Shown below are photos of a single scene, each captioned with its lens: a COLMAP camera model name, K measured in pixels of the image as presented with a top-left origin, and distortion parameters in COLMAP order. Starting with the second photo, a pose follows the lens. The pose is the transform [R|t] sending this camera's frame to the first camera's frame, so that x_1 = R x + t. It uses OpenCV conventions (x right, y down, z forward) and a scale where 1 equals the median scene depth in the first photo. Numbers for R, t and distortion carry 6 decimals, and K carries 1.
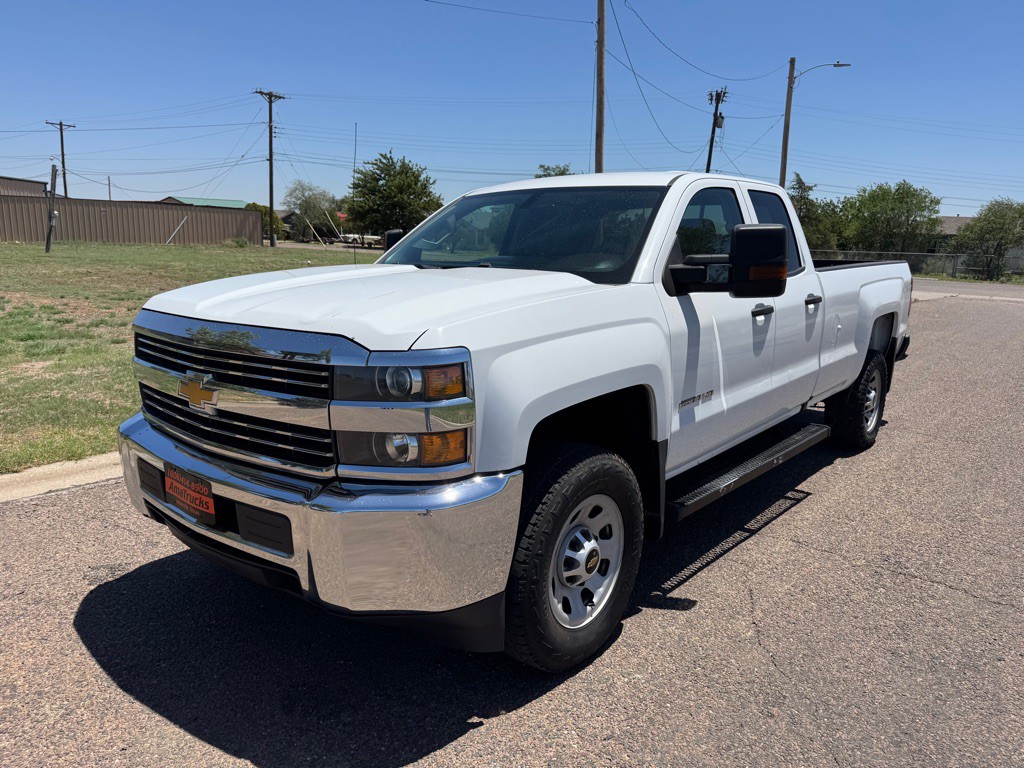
lens RADIAL K [[725.0, 0, 512.0], [0, 725.0, 384.0], [0, 0, 1]] dist [0.096392, -0.142476]
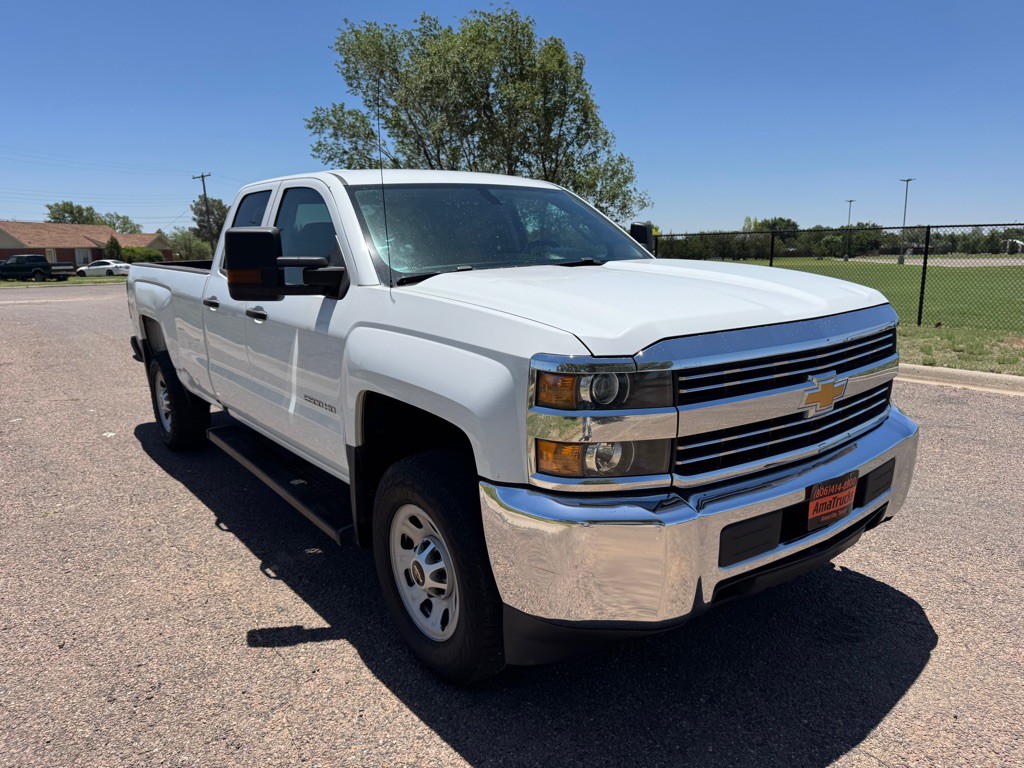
lens RADIAL K [[711.8, 0, 521.8], [0, 711.8, 388.0], [0, 0, 1]] dist [0.117353, -0.131026]
pose [[0.231030, -0.210968, 0.949799, -0.093233], [0.208819, 0.964211, 0.163376, -0.015293], [-0.950273, 0.160591, 0.266816, 0.074139]]
